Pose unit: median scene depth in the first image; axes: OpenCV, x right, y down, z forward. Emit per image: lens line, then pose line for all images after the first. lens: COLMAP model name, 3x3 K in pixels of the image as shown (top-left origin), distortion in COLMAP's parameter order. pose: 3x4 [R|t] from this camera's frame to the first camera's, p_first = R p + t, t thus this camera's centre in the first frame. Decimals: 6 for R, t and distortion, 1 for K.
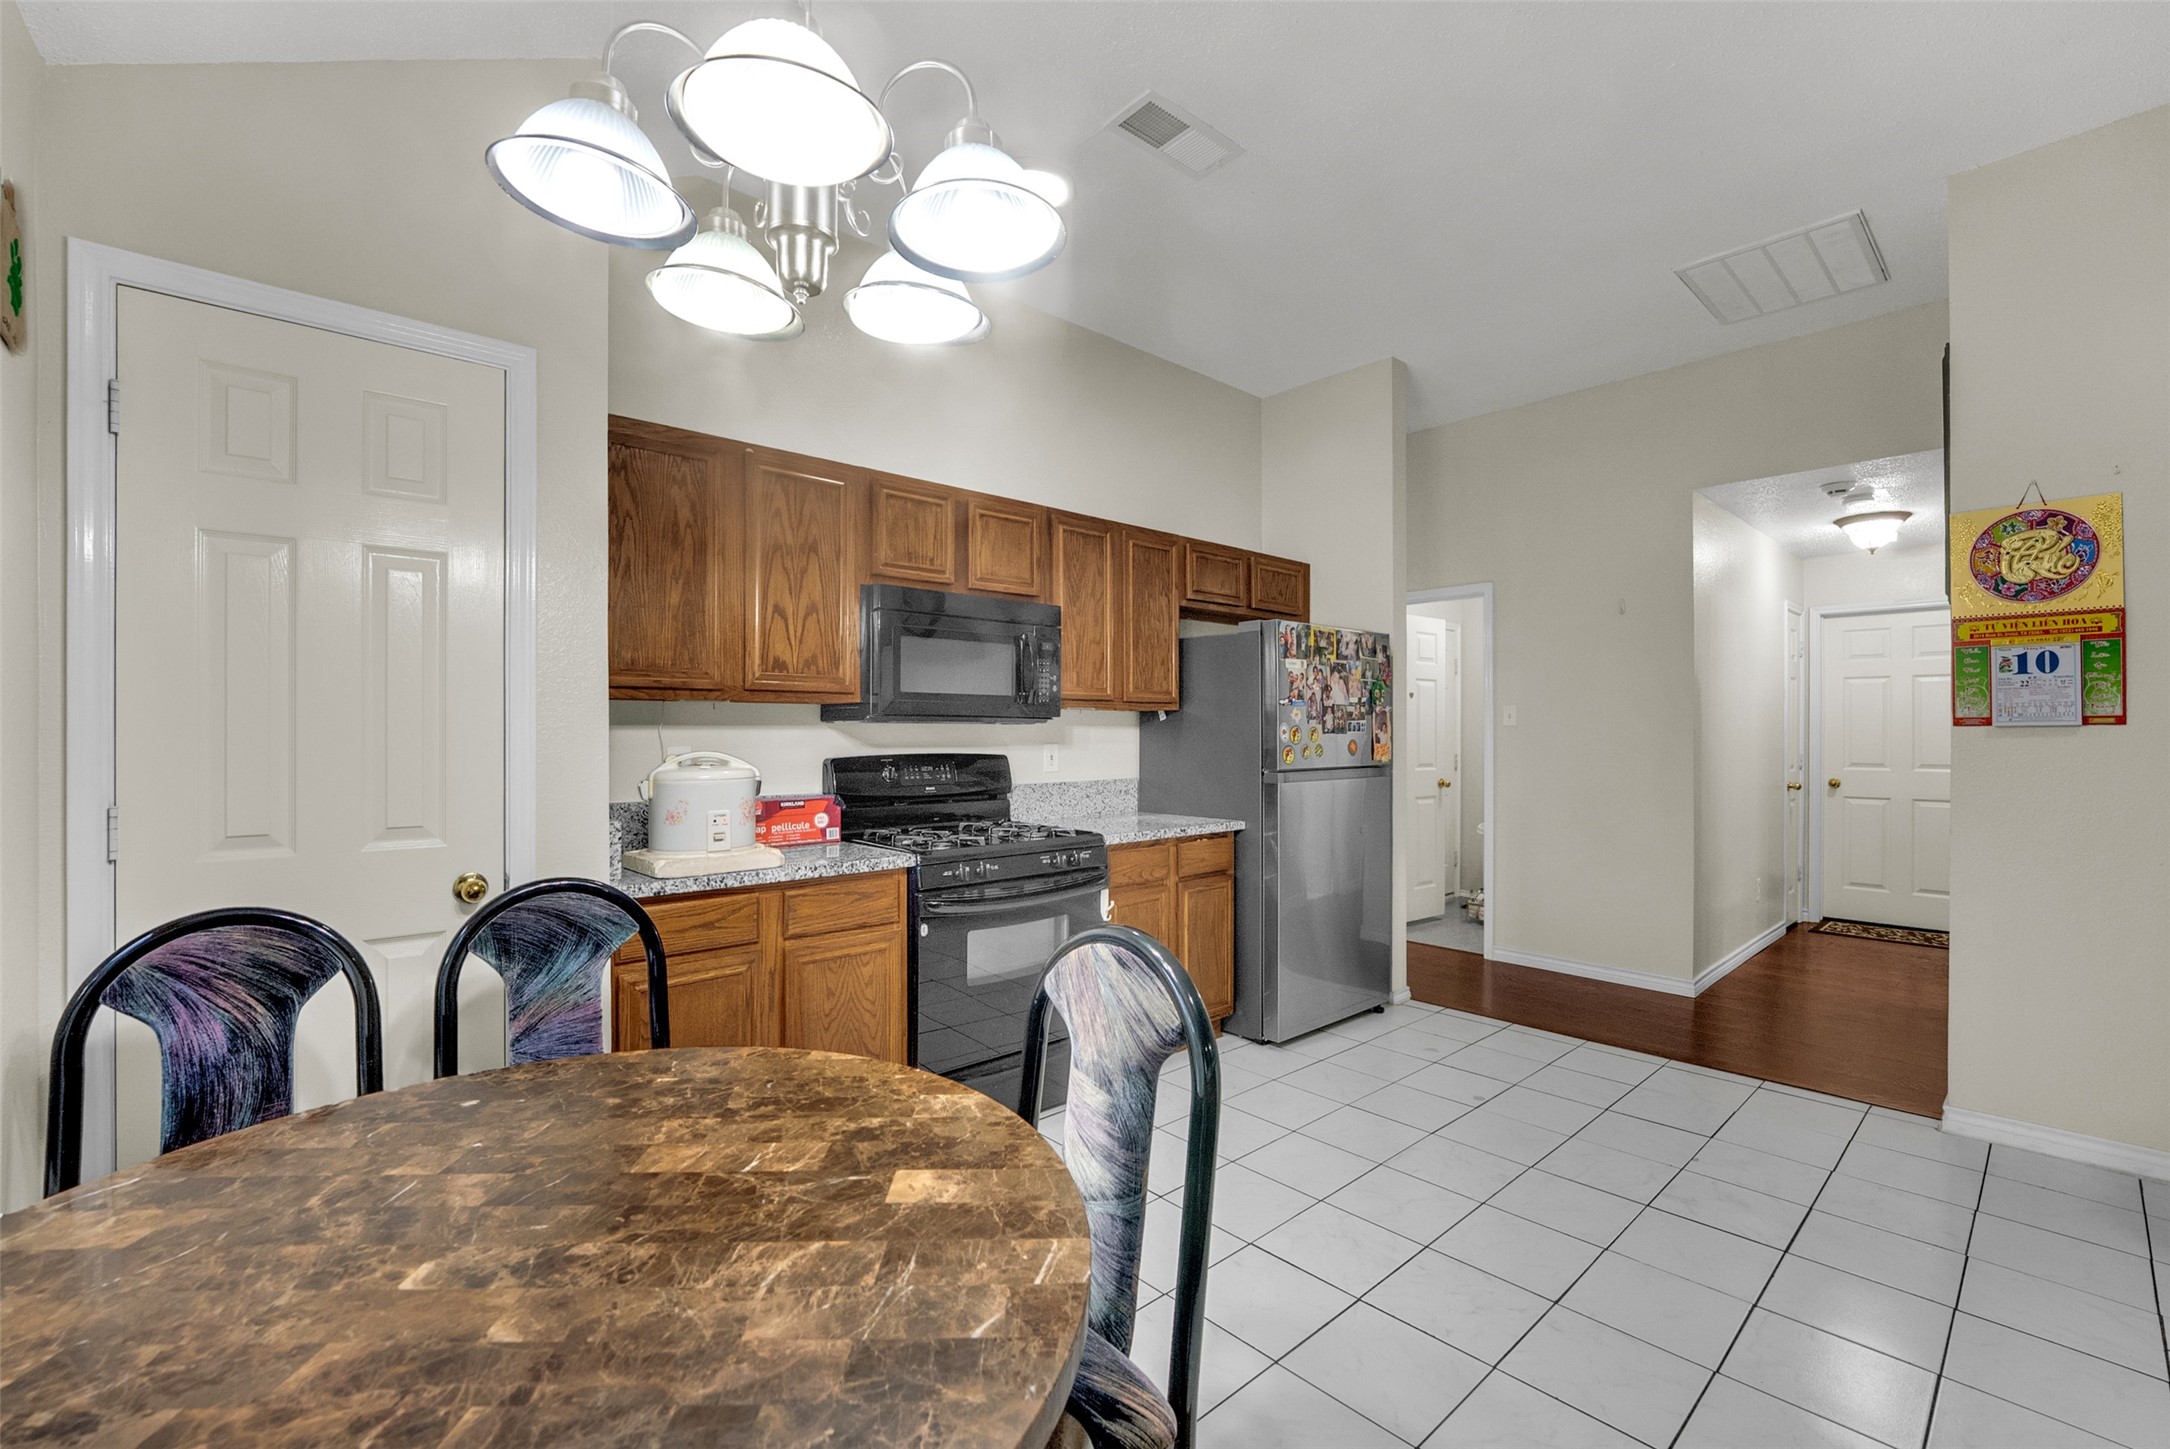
lens RADIAL K [[899.9, 0, 1096.2], [0, 899.9, 731.9], [0, 0, 1]] dist [0.001315, -0.001137]
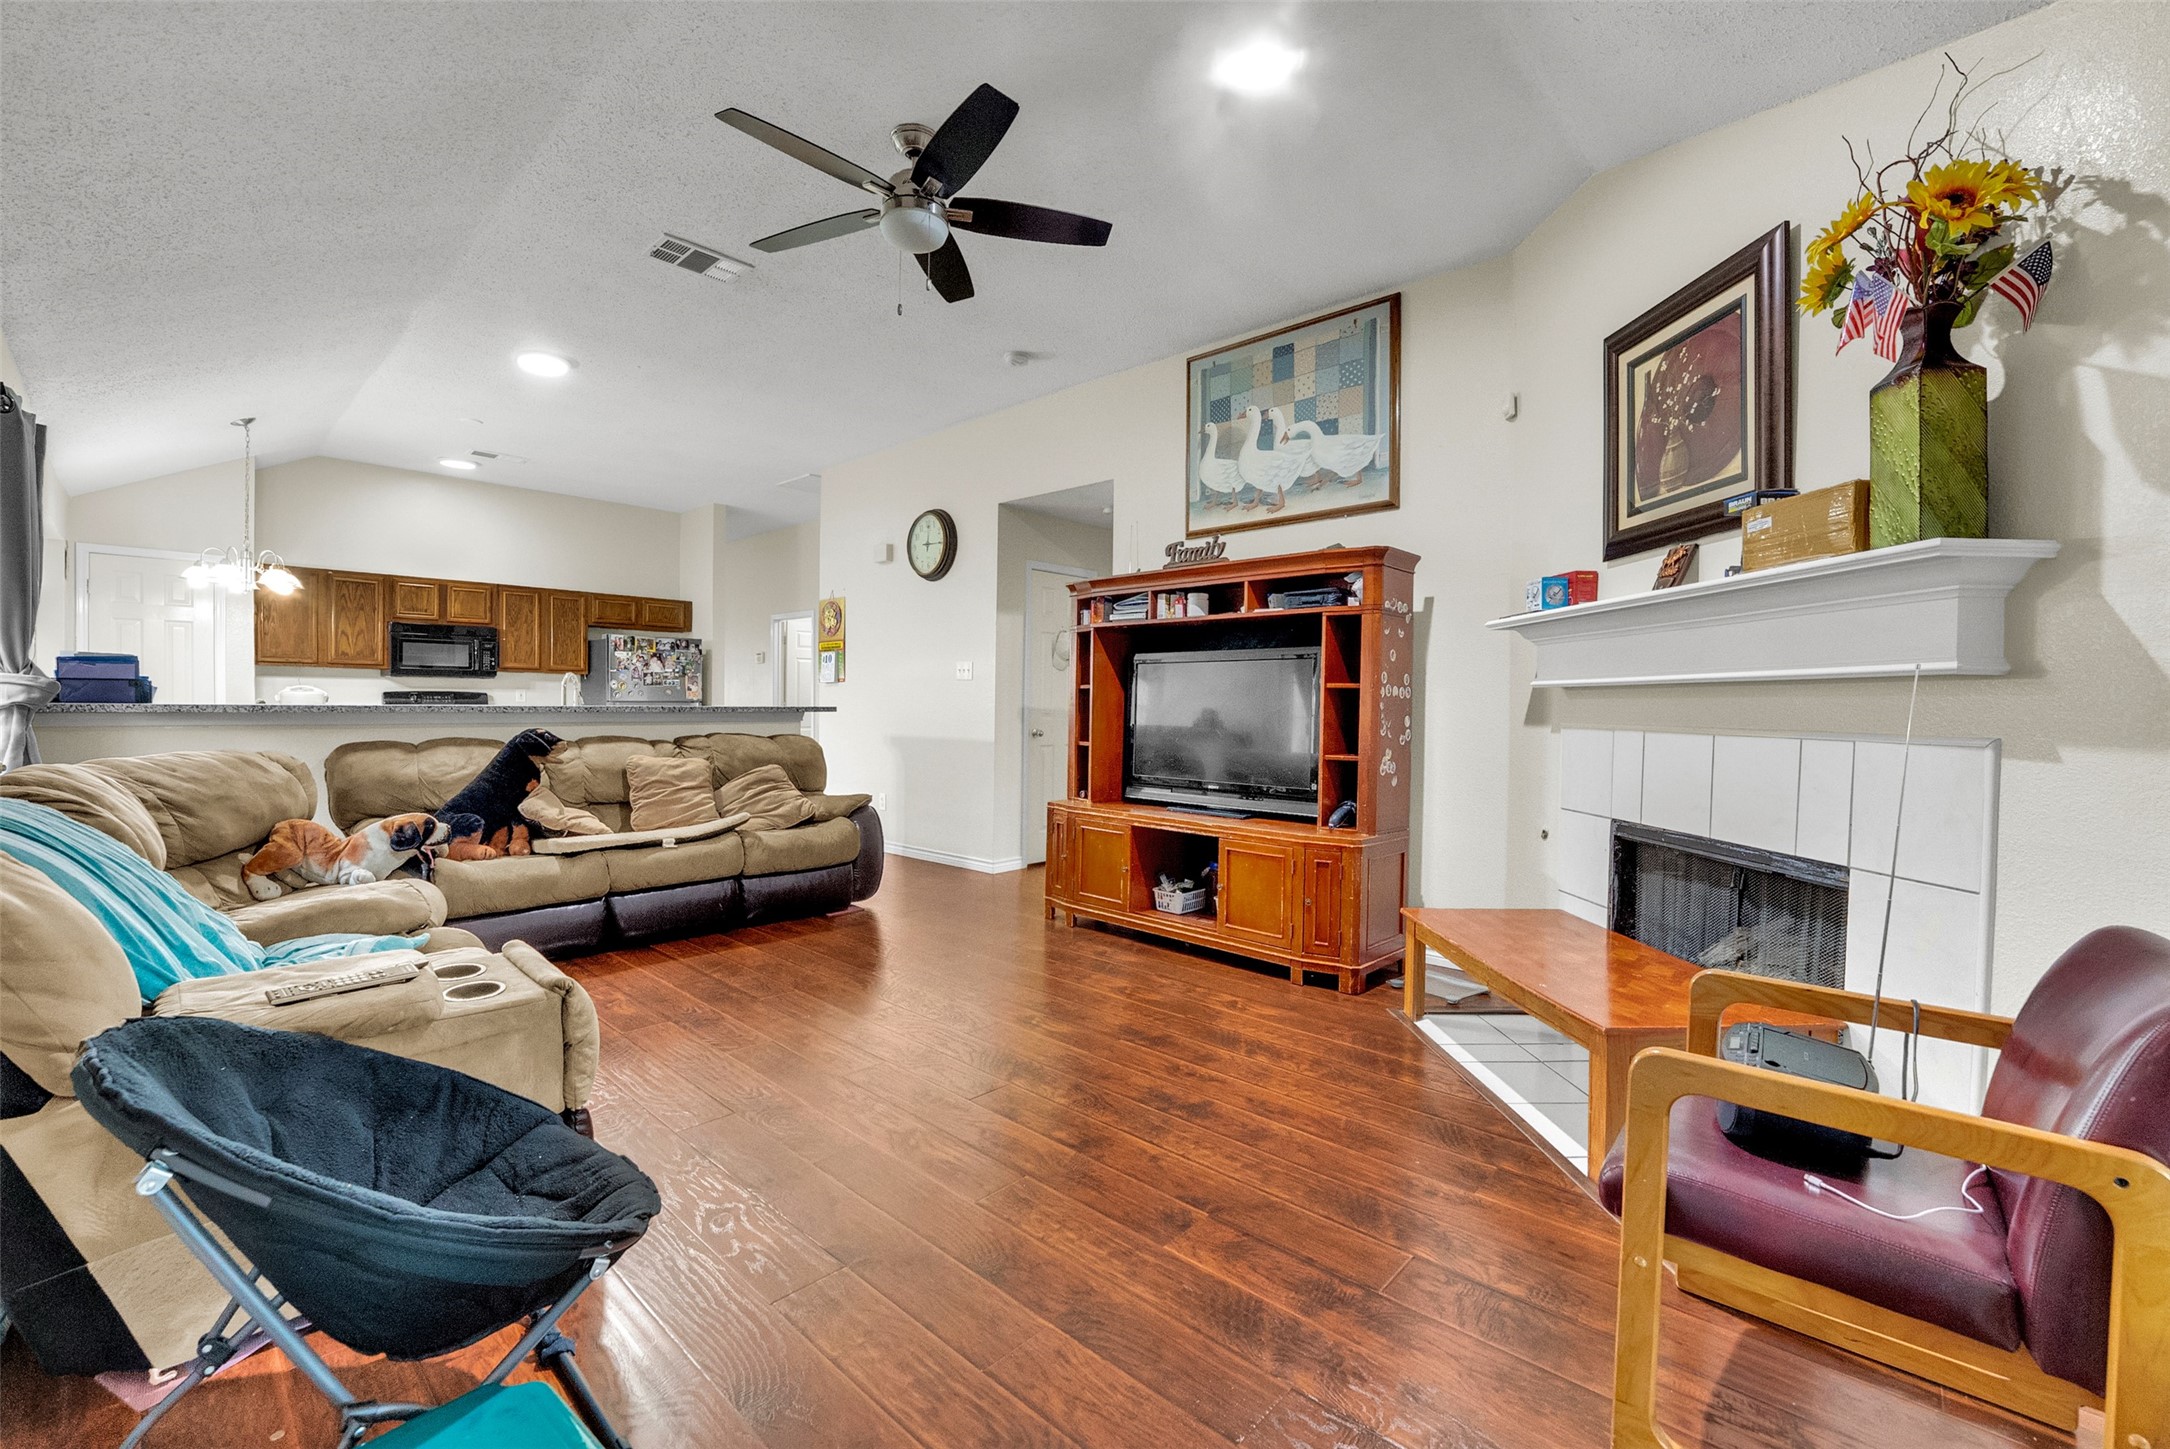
lens RADIAL K [[899.9, 0, 1074.0], [0, 899.9, 726.4], [0, 0, 1]] dist [0.001315, -0.001137]
pose [[0.997860, 0.006451, 0.065063, 1.242534], [-0.008024, 0.999681, 0.023944, 0.043594], [-0.064888, -0.024414, 0.997594, -1.360859]]
